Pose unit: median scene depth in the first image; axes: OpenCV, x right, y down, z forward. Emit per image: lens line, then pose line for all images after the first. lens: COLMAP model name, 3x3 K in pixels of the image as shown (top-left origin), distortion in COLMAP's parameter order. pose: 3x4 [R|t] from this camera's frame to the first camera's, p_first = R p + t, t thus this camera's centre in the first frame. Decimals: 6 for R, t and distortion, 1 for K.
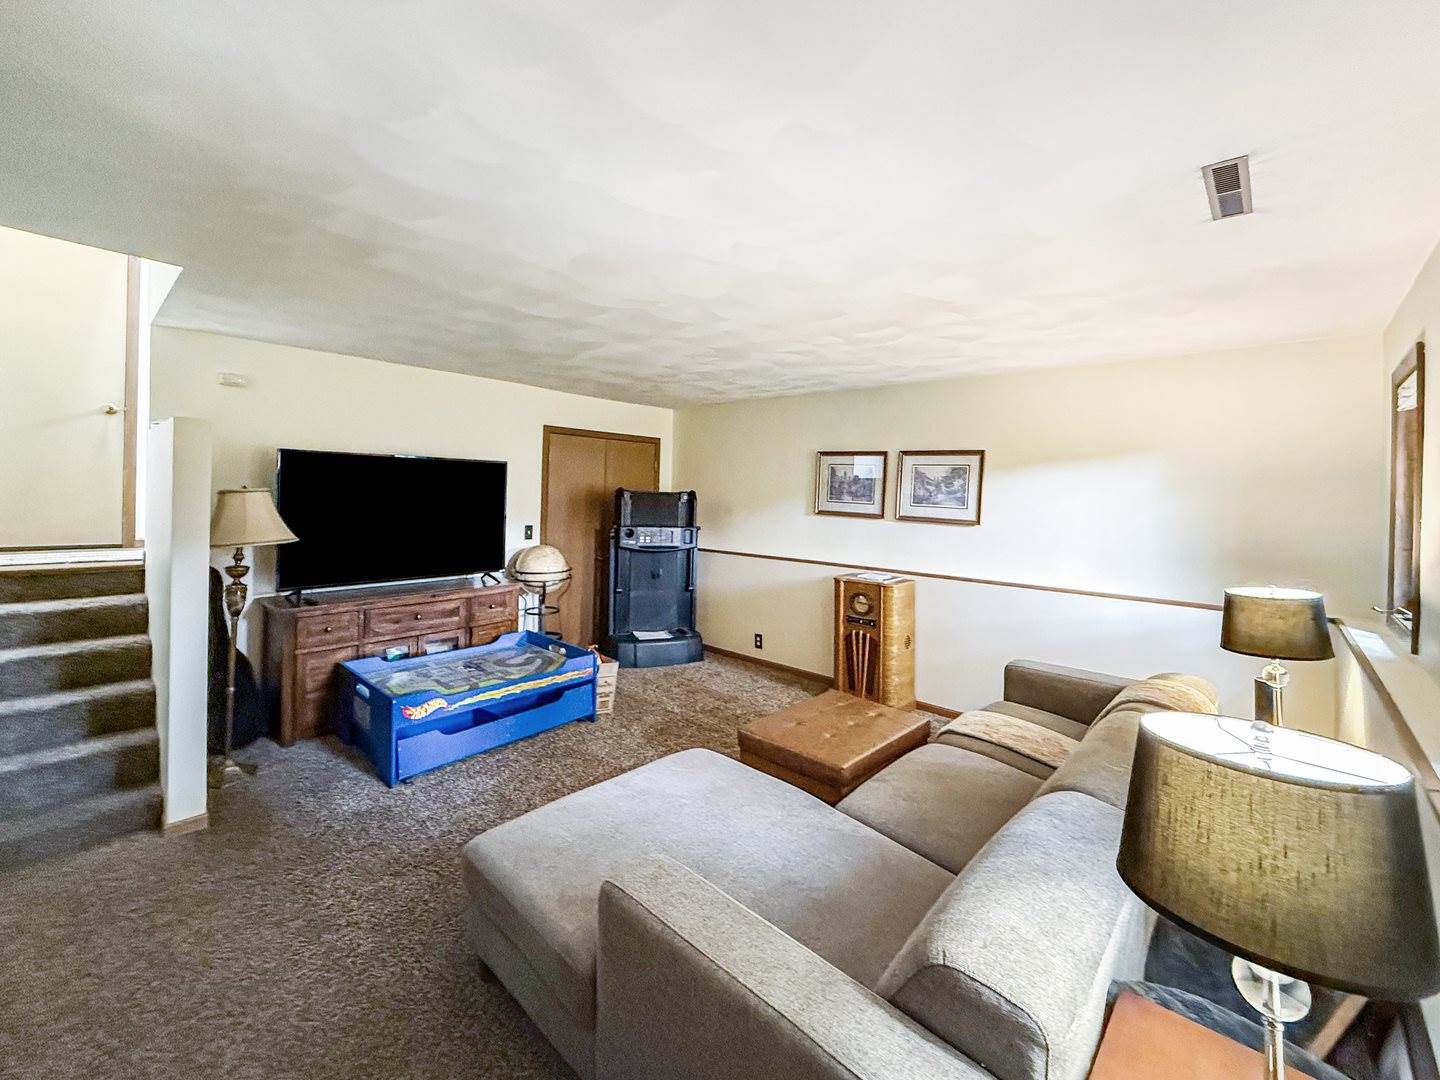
lens RADIAL K [[600.7, 0, 715.2], [0, 600.7, 537.5], [0, 0, 1]] dist [-0.001110, -0.000050]
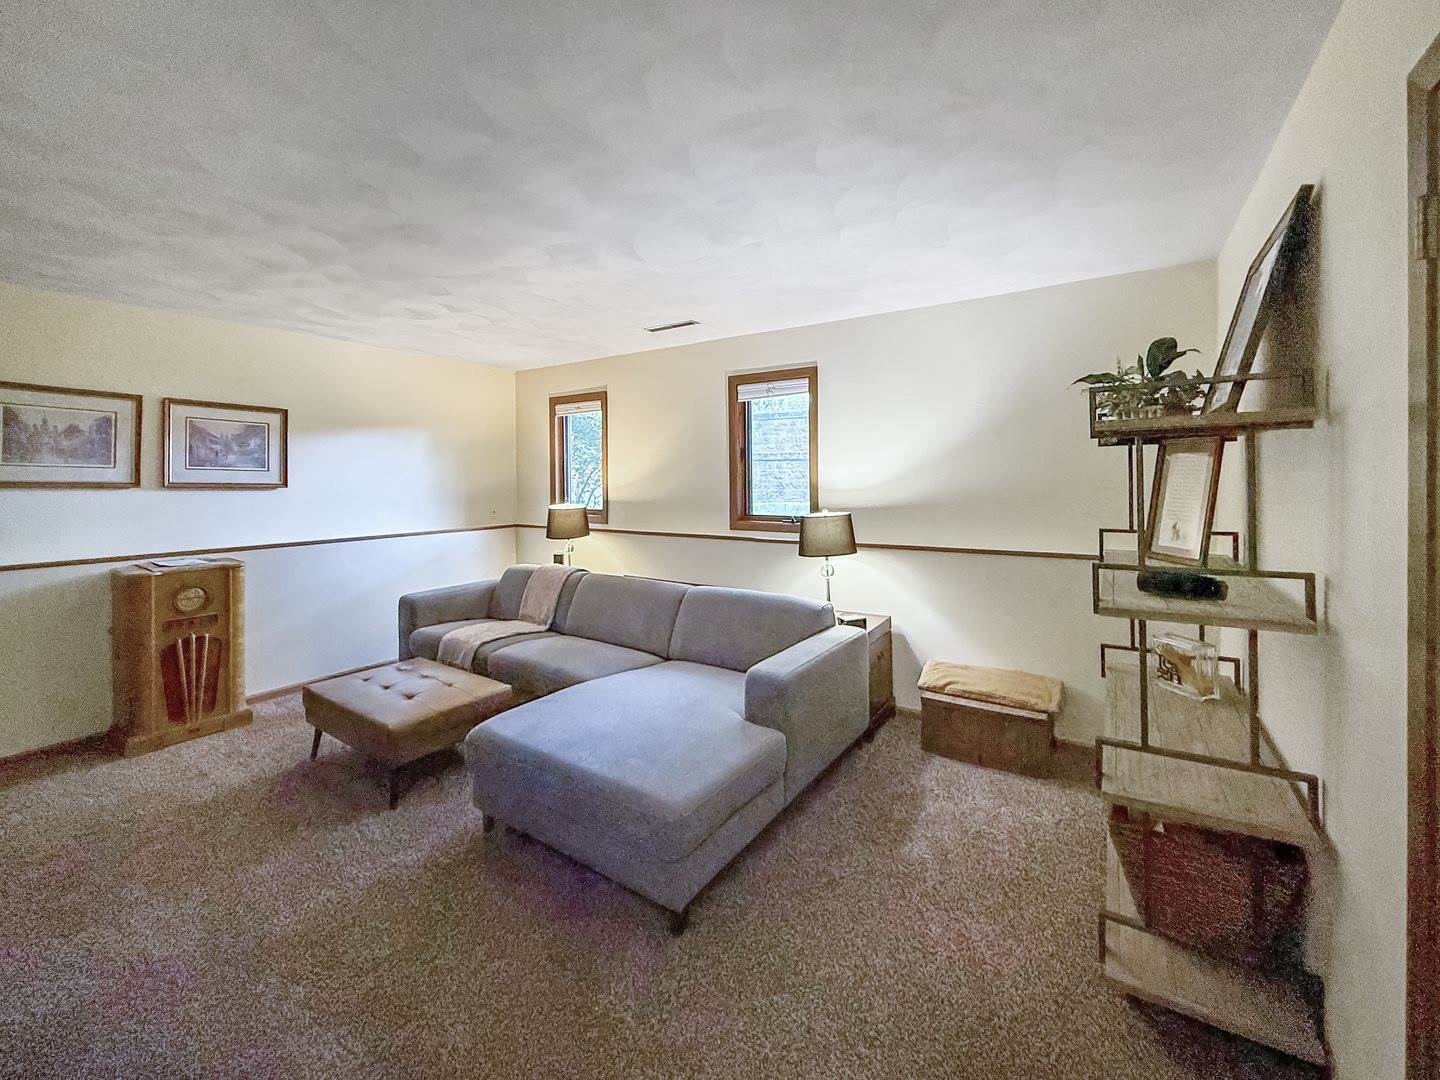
lens RADIAL K [[600.7, 0, 715.2], [0, 600.7, 537.5], [0, 0, 1]] dist [-0.001110, -0.000050]
pose [[-0.176628, -0.121094, 0.976800, -0.607884], [0.071813, 0.988173, 0.135490, -0.021202], [-0.981654, 0.094078, -0.165843, 0.468401]]
